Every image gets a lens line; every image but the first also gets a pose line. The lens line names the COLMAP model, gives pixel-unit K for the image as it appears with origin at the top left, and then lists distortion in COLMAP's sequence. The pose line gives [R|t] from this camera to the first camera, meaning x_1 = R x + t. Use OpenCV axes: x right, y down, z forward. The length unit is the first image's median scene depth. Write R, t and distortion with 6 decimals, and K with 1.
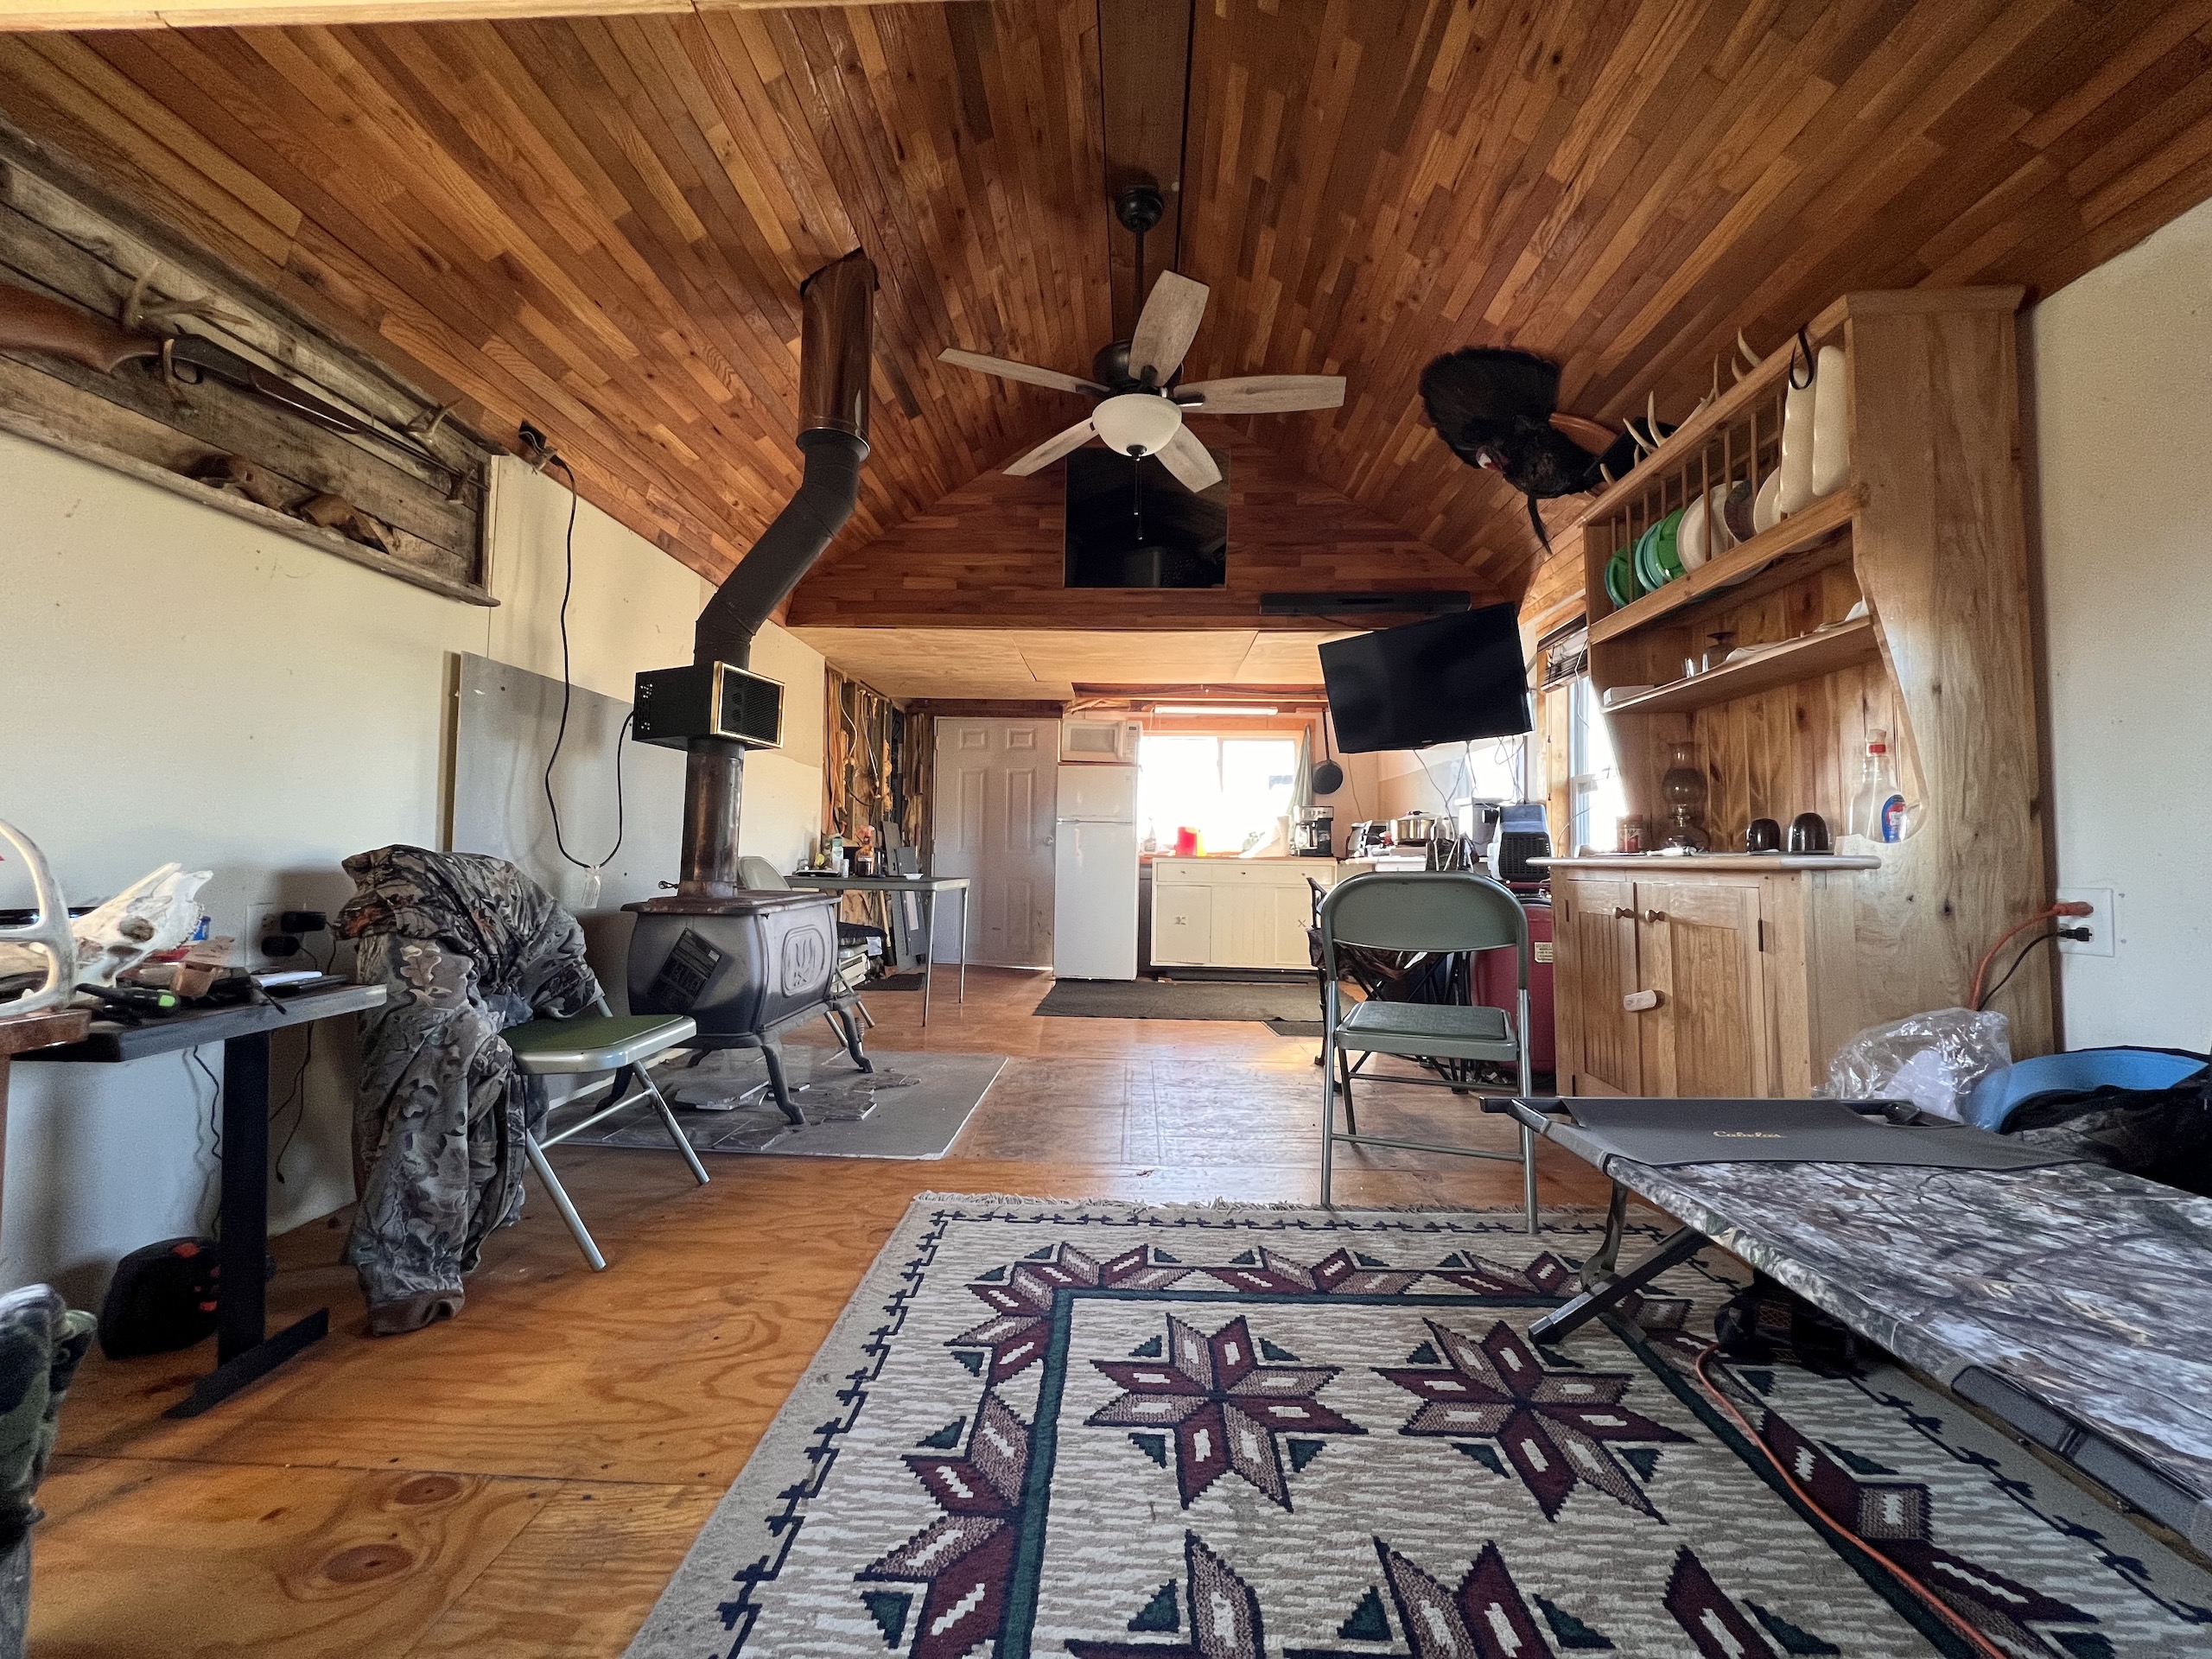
lens RADIAL K [[880.4, 0, 1102.2], [0, 880.4, 823.8], [0, 0, 1]] dist [0.000731, -0.000032]
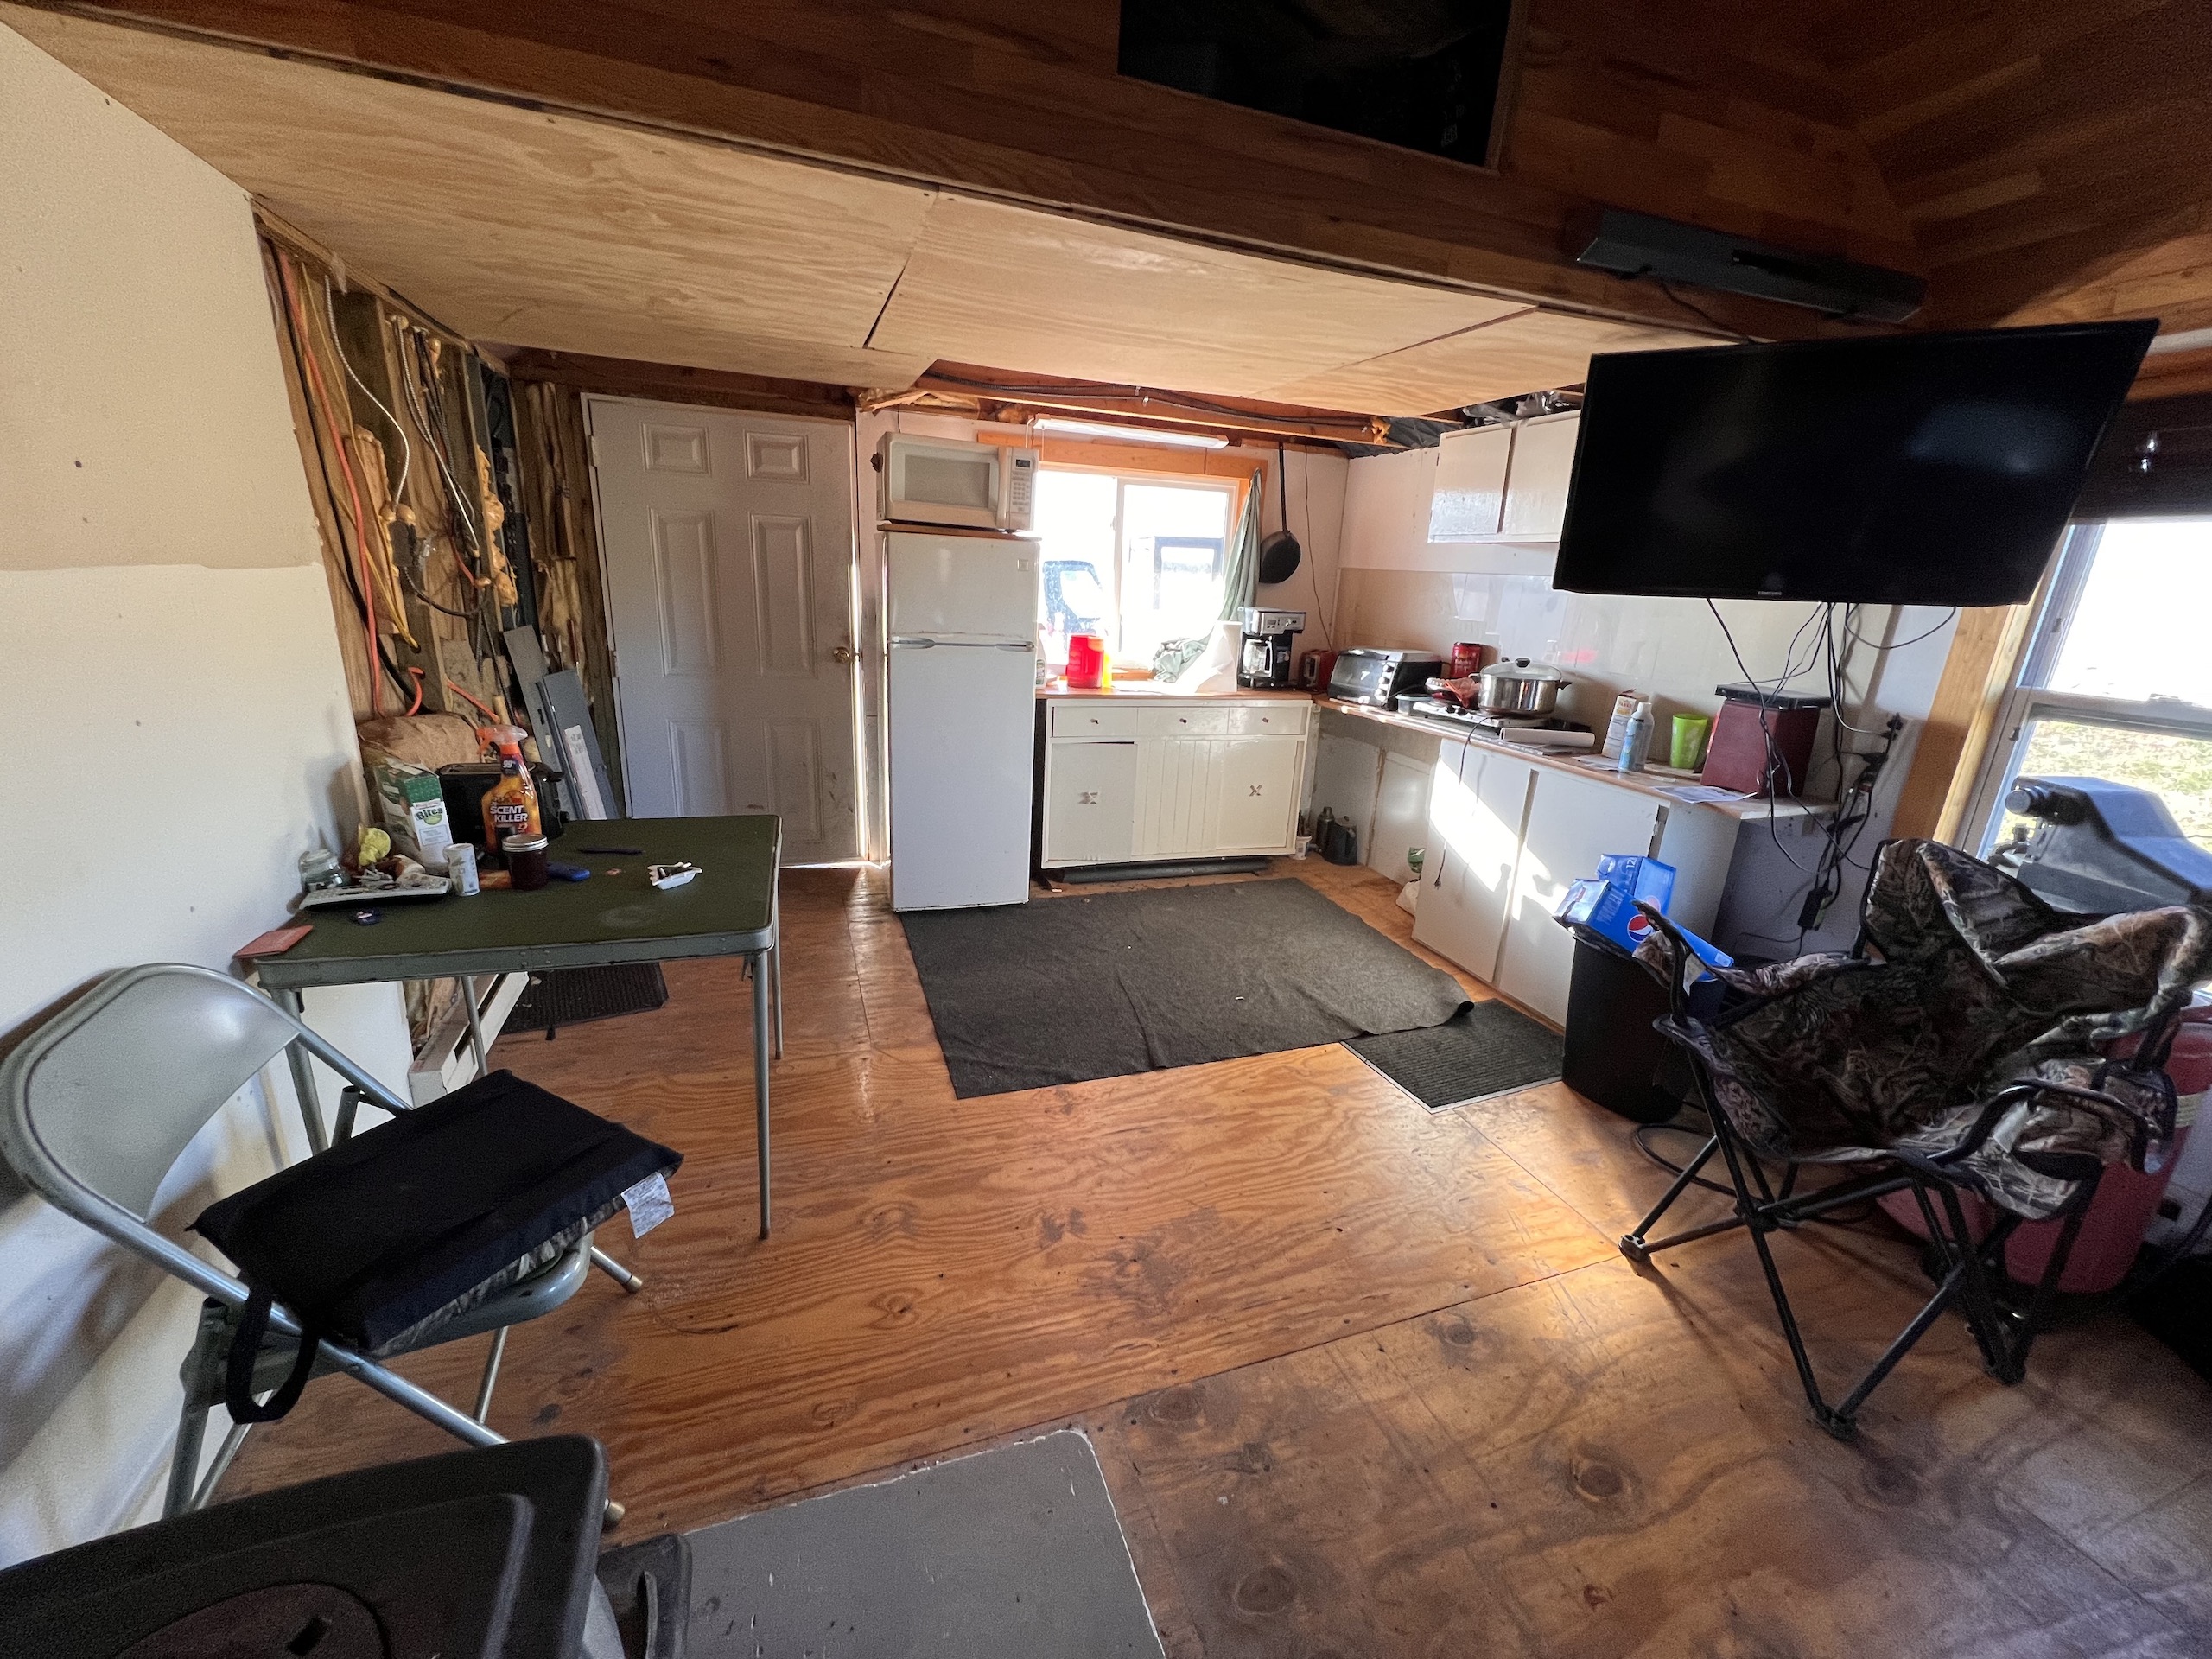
lens RADIAL K [[880.4, 0, 1102.2], [0, 880.4, 823.8], [0, 0, 1]] dist [0.000731, -0.000032]
pose [[0.926084, -0.076618, 0.369457, -0.193225], [-0.050501, 0.945187, 0.322600, -0.108127], [-0.373923, -0.317412, 0.871453, 0.627116]]
